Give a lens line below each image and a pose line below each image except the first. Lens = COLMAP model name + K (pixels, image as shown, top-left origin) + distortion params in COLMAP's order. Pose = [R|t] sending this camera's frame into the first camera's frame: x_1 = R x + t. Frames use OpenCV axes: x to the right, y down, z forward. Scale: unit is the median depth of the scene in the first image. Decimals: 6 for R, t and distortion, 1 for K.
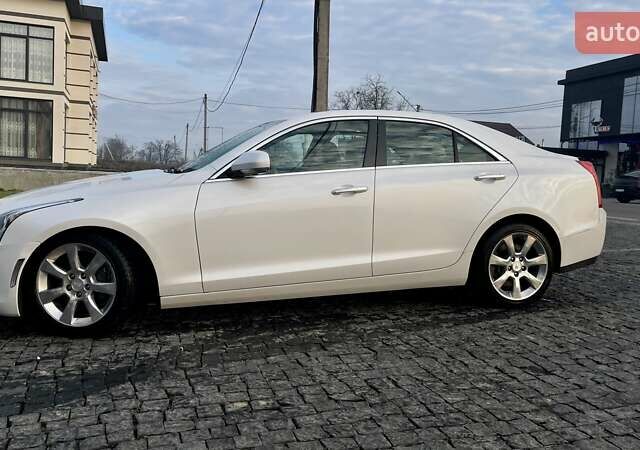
lens RADIAL K [[599.6, 0, 315.9], [0, 599.6, 221.0], [0, 0, 1]] dist [0.041525, 0.000000]
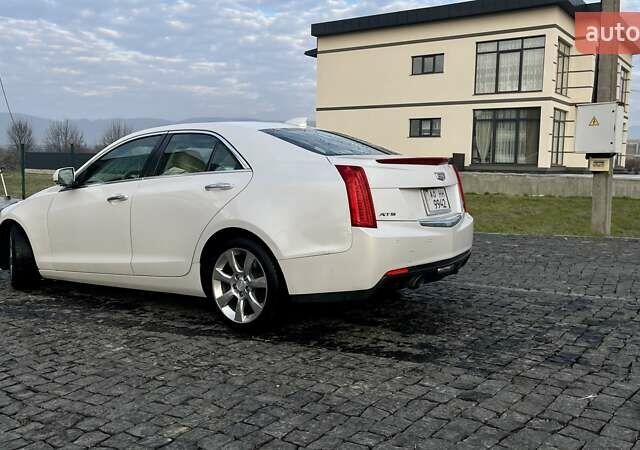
lens RADIAL K [[599.6, 0, 313.9], [0, 599.6, 221.6], [0, 0, 1]] dist [0.041525, 0.000000]
pose [[0.591947, 0.043143, -0.804821, 1.178491], [-0.046168, 0.998742, 0.019582, -0.044366], [0.804653, 0.025566, 0.593194, 0.588581]]
